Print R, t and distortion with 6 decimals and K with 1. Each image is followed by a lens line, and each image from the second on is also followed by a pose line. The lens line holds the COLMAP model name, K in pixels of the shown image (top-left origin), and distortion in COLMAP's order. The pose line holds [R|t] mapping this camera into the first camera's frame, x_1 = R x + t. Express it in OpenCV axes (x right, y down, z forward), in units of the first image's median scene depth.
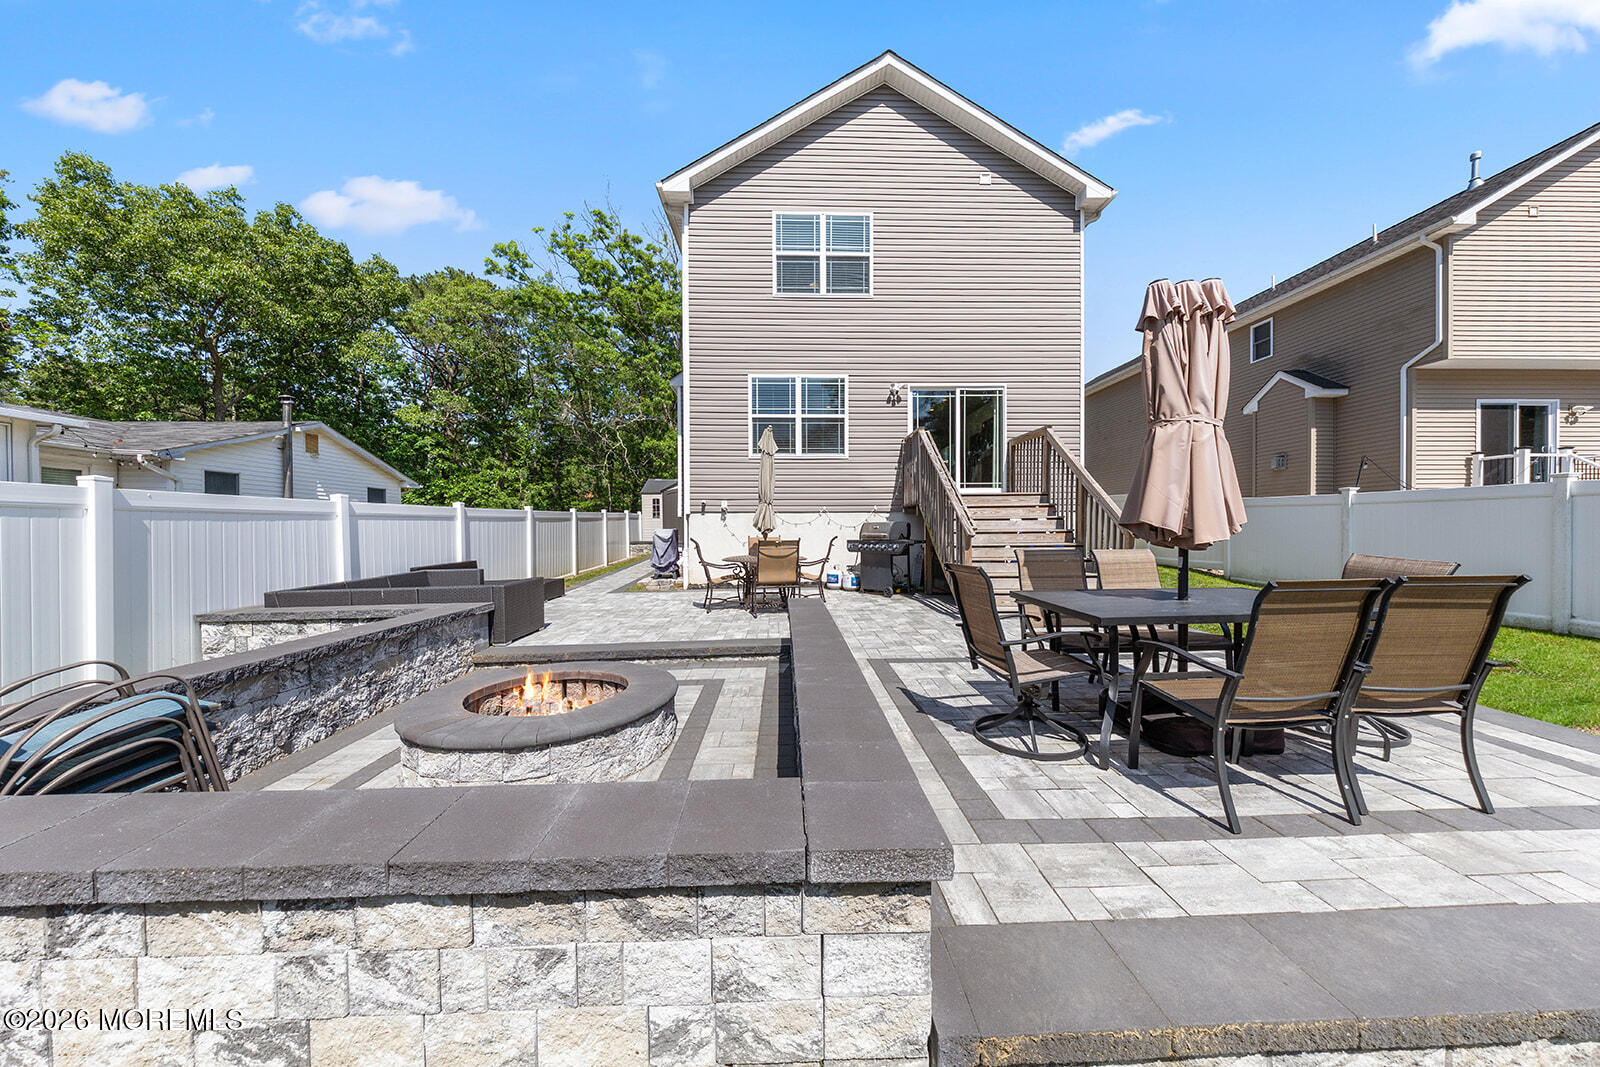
lens RADIAL K [[538.5, 0, 800.2], [0, 538.5, 539.8], [0, 0, 1]] dist [0.002306, -0.000248]
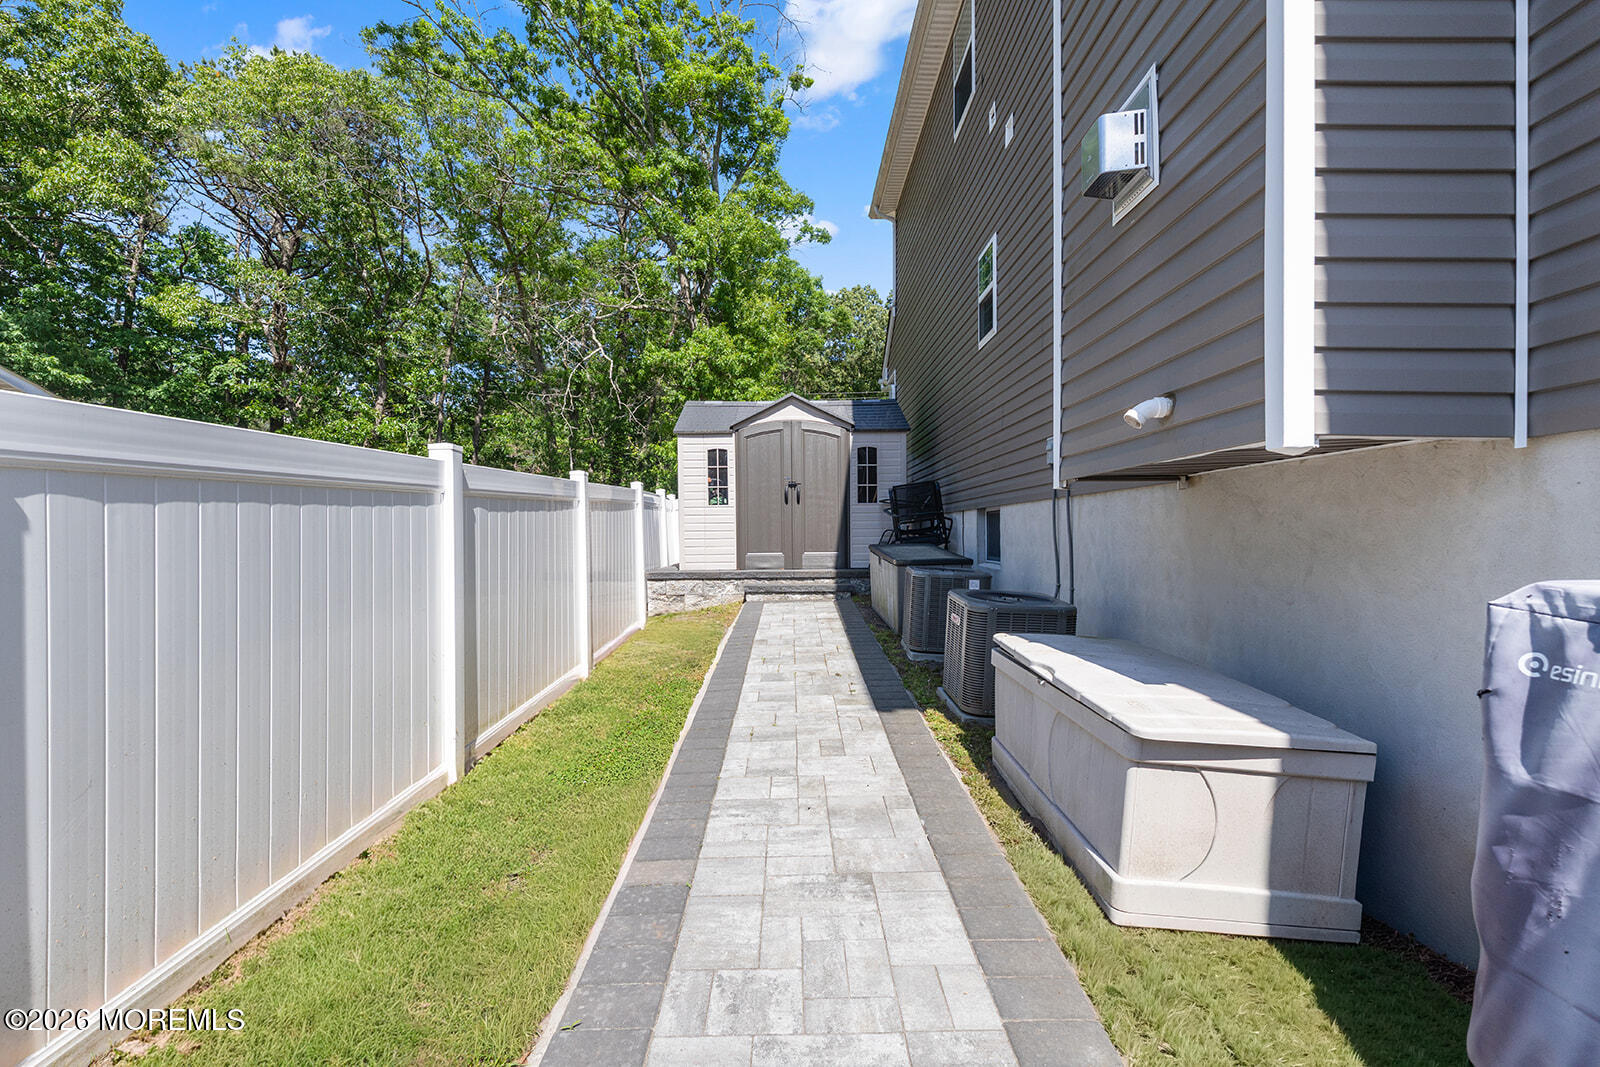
lens RADIAL K [[751.0, 0, 801.9], [0, 751.0, 535.7], [0, 0, 1]] dist [-0.001322, -0.000079]
pose [[0.999597, 0.002358, -0.028294, -0.361132], [-0.002657, 0.999941, -0.010520, -0.024822], [0.028268, 0.010591, 0.999544, 0.918658]]
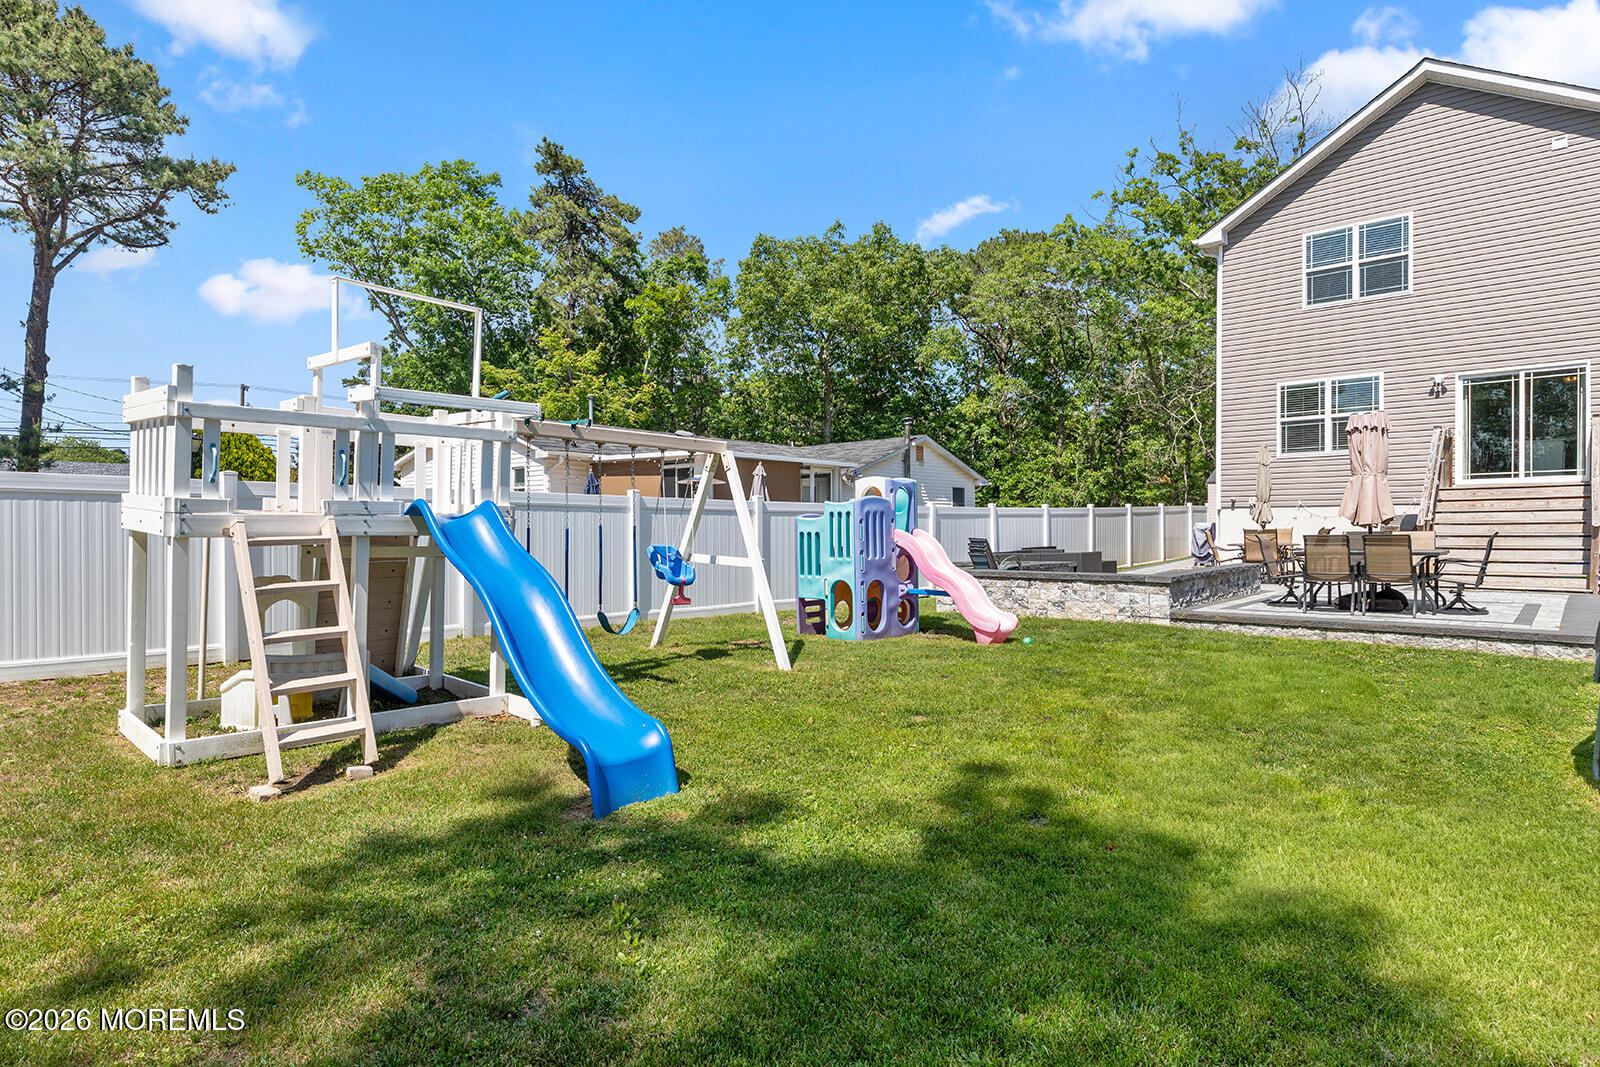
lens RADIAL K [[870.6, 0, 806.3], [0, 870.6, 547.3], [0, 0, 1]] dist [-0.008736, 0.000582]
pose [[0.717013, 0.014064, -0.696918, 0.431843], [-0.010321, 0.999901, 0.009560, 0.024116], [0.696983, 0.000338, 0.717087, -0.909385]]
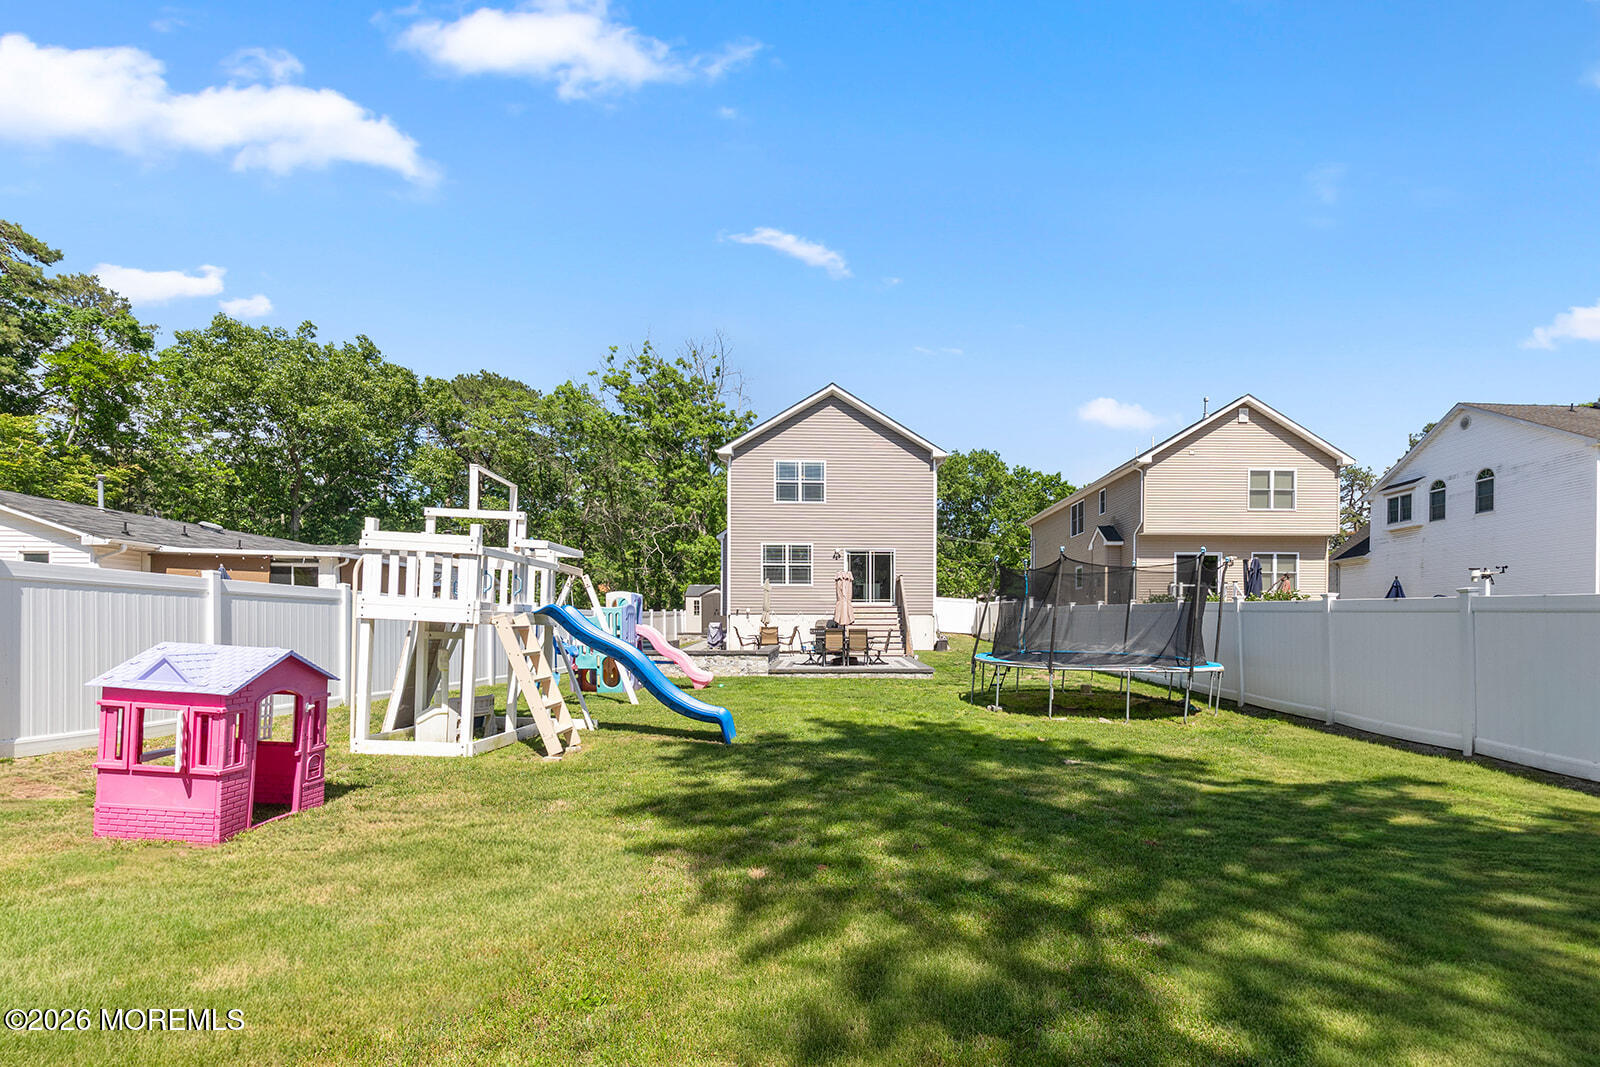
lens RADIAL K [[735.3, 0, 860.9], [0, 735.3, 632.2], [0, 0, 1]] dist [0.002251, -0.000786]
pose [[0.999857, 0.006349, 0.015688, 0.208490], [-0.006175, 0.999920, -0.011083, 0.038531], [-0.015757, 0.010985, 0.999816, -1.539889]]
